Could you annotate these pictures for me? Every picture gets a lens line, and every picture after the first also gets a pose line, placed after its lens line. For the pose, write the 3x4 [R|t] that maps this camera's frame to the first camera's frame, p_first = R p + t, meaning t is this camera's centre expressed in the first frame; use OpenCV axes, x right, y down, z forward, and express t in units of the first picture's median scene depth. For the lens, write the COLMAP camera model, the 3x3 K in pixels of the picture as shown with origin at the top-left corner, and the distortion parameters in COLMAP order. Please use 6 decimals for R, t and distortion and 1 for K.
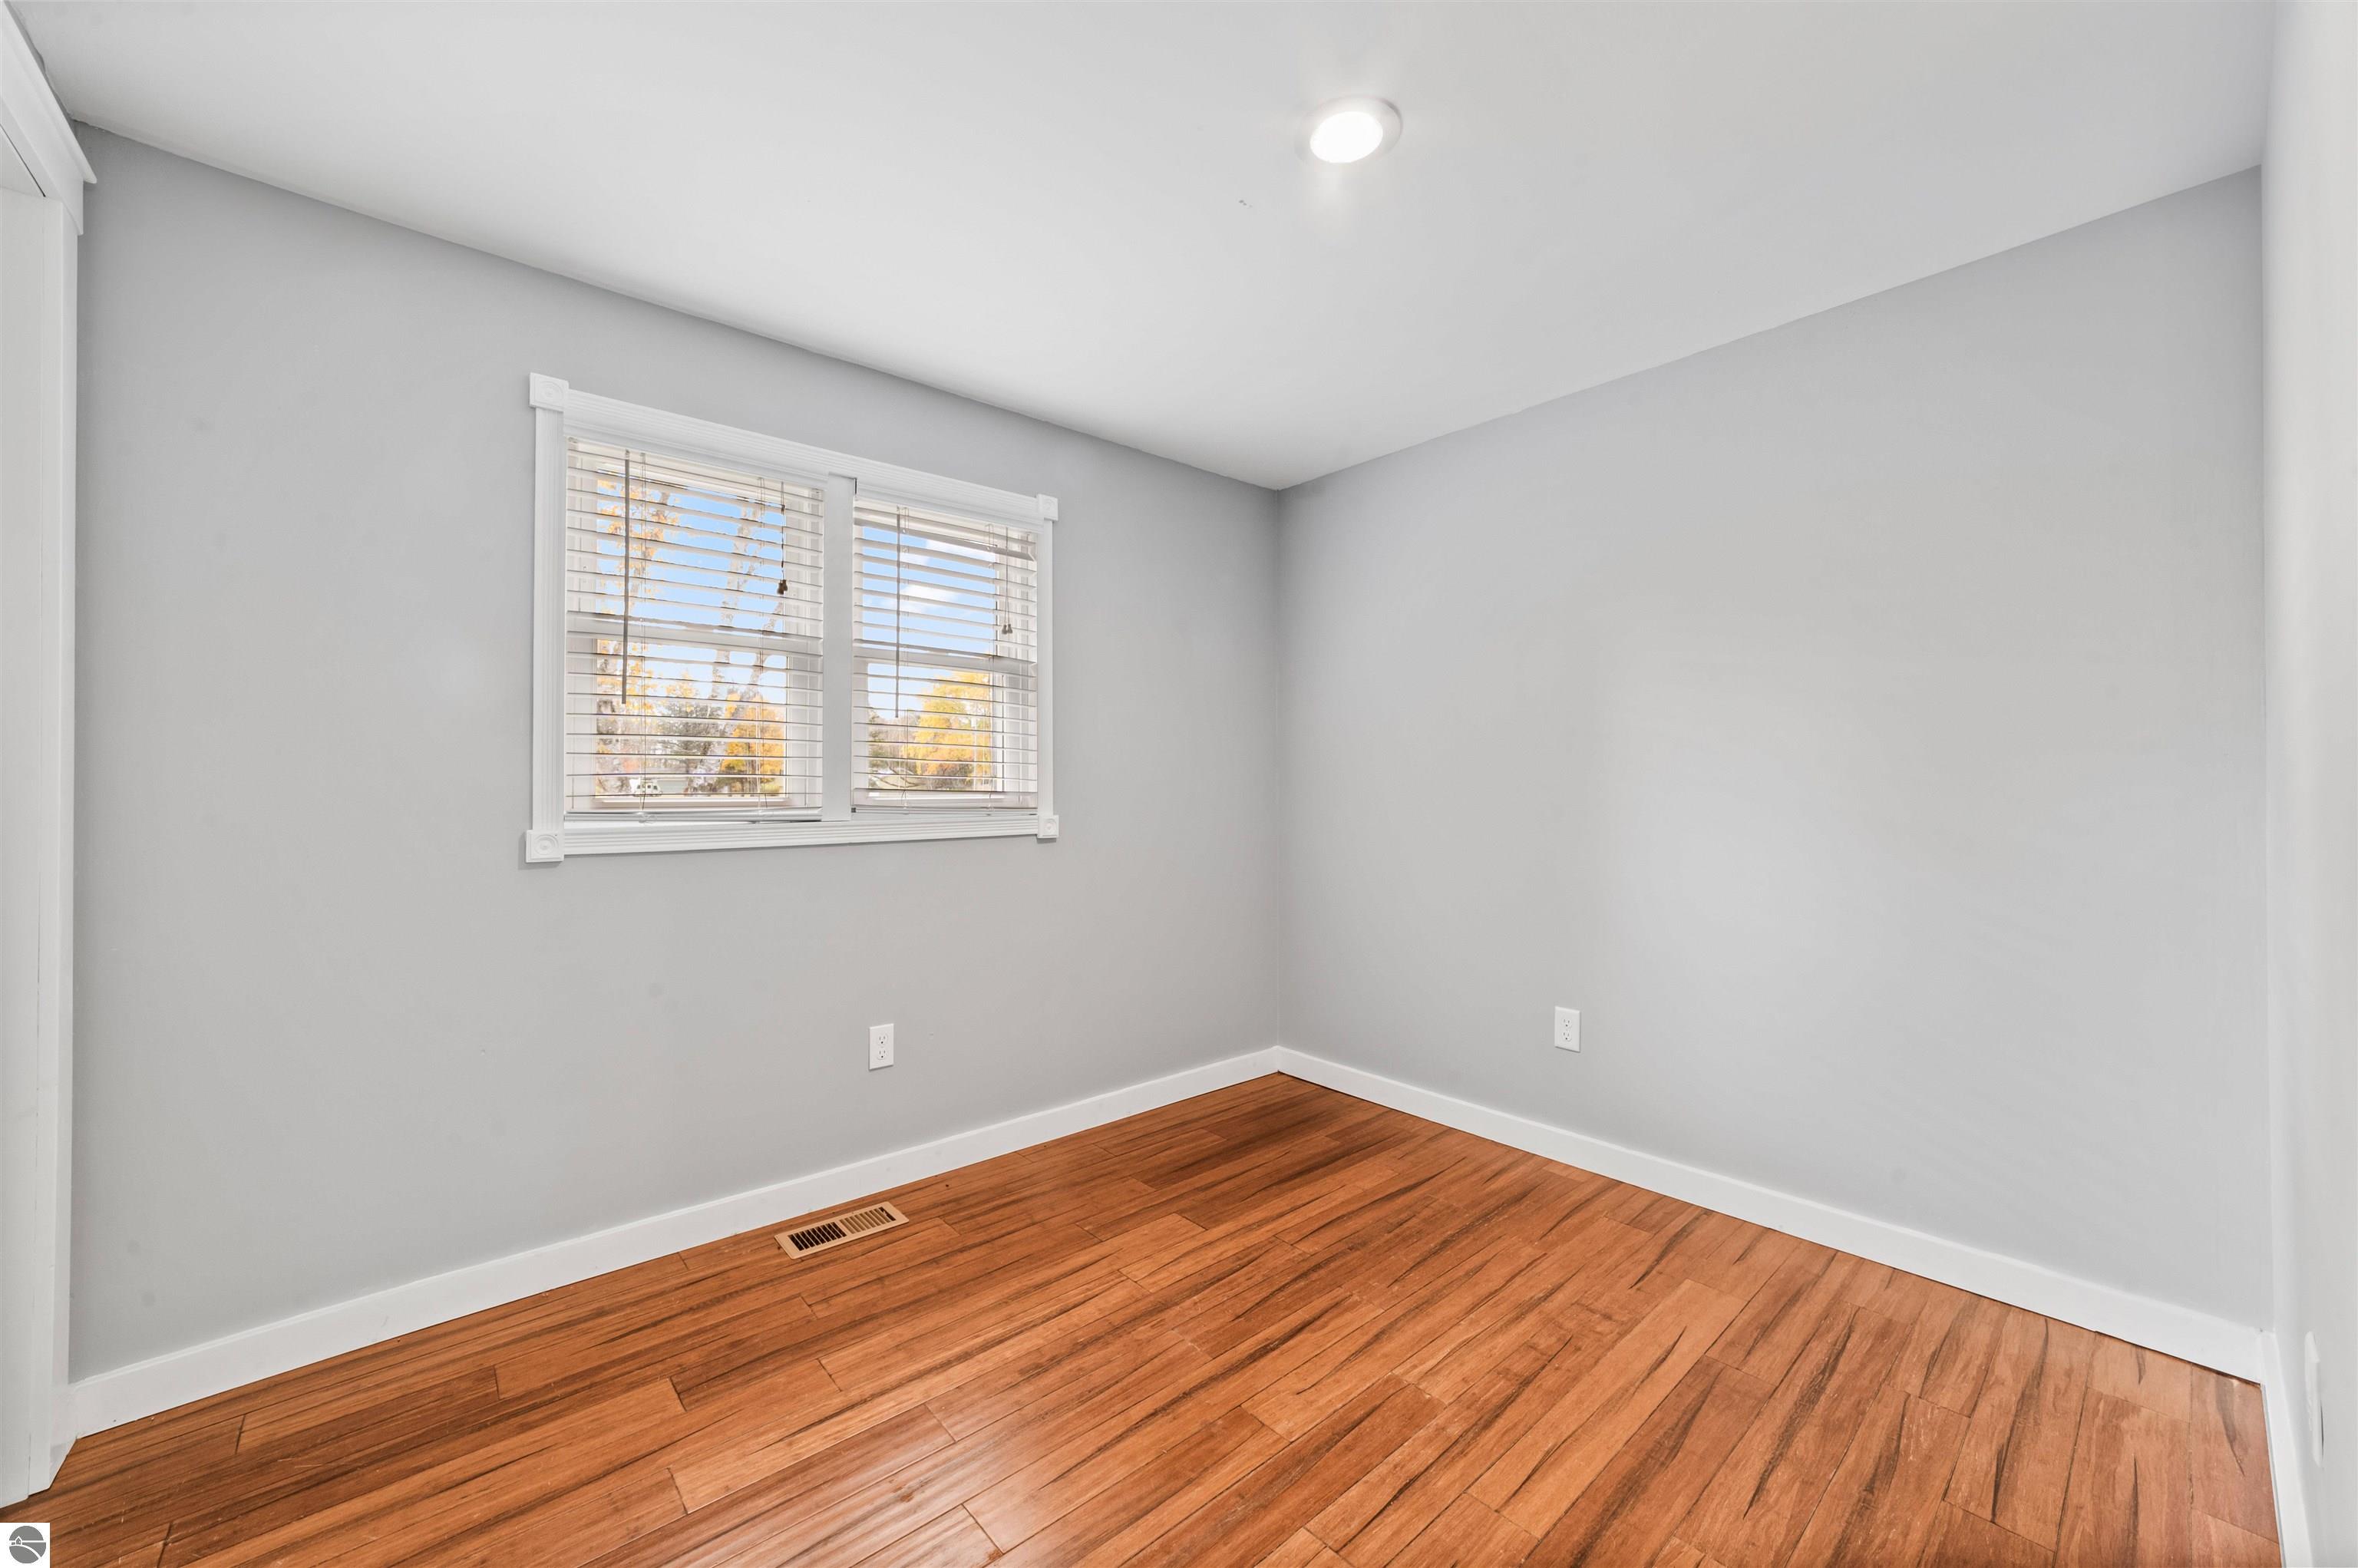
lens RADIAL K [[920.1, 0, 1178.8], [0, 920.1, 778.6], [0, 0, 1]] dist [-0.022644, 0.006425]
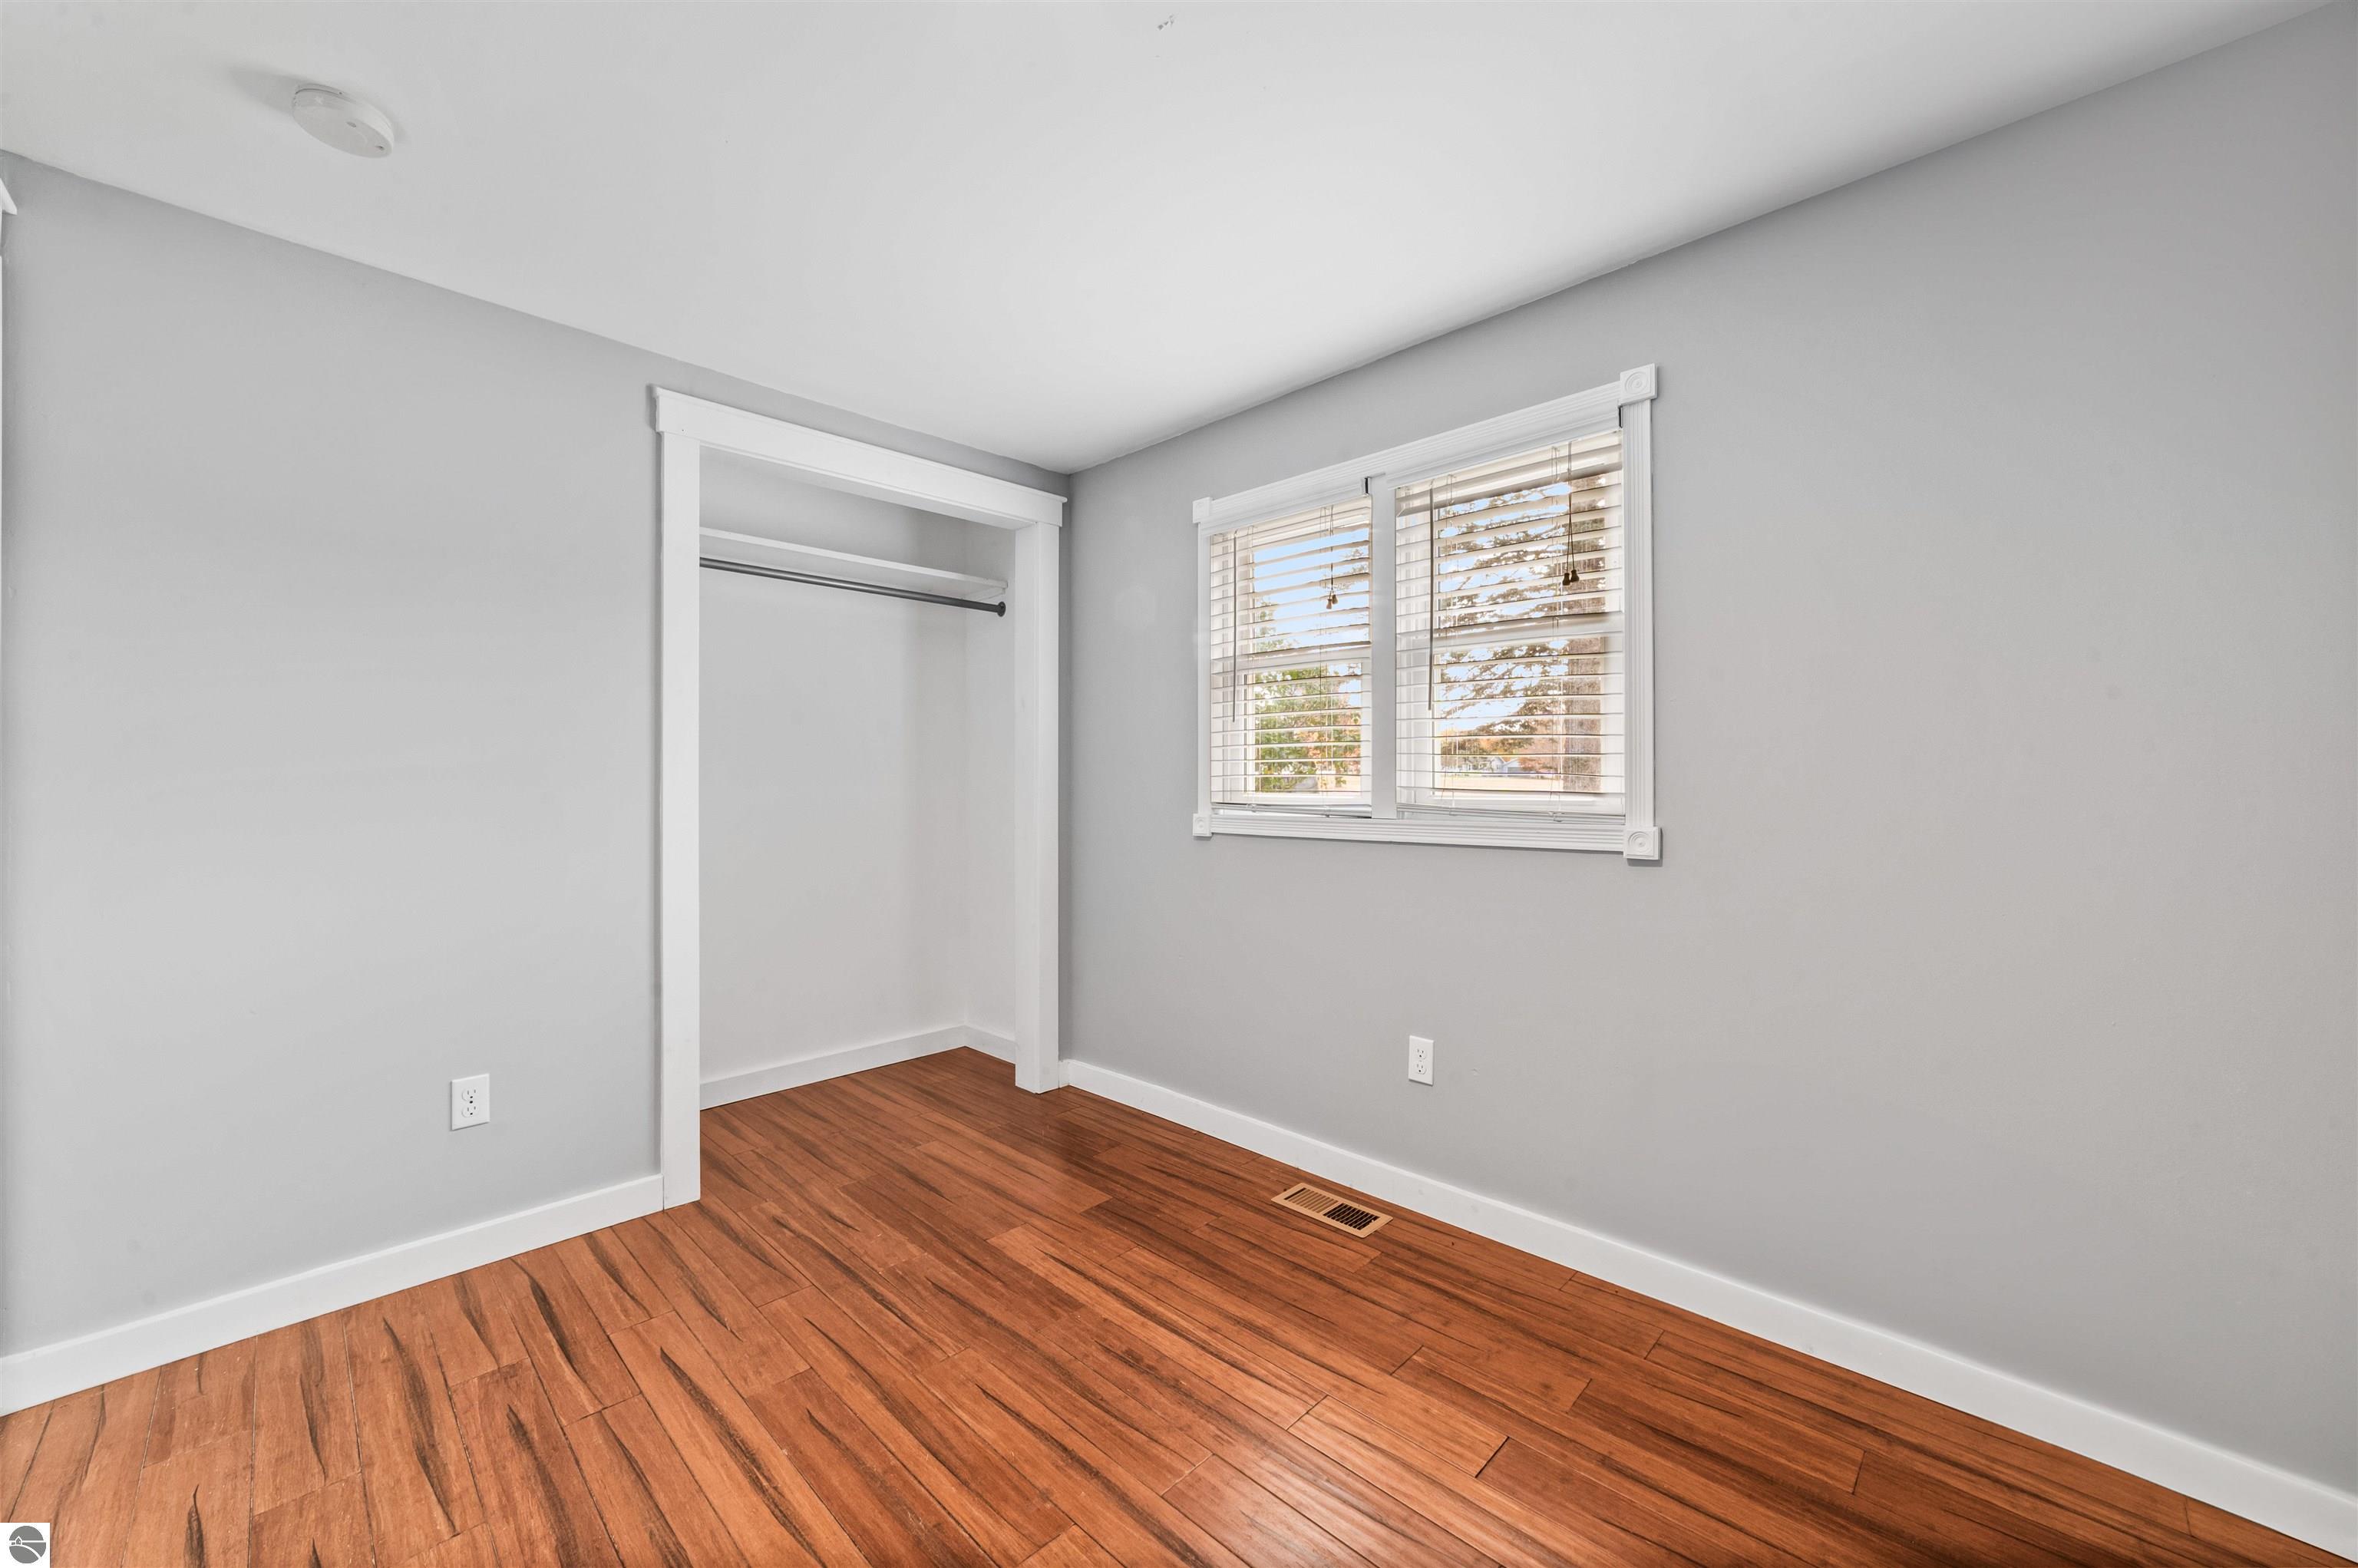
lens RADIAL K [[920.1, 0, 1182.7], [0, 920.1, 781.8], [0, 0, 1]] dist [-0.022644, 0.006425]
pose [[0.054609, -0.004374, -0.998498, 0.815593], [0.003352, 0.999986, -0.004197, 0.012005], [0.998502, -0.003118, 0.054623, 0.951630]]
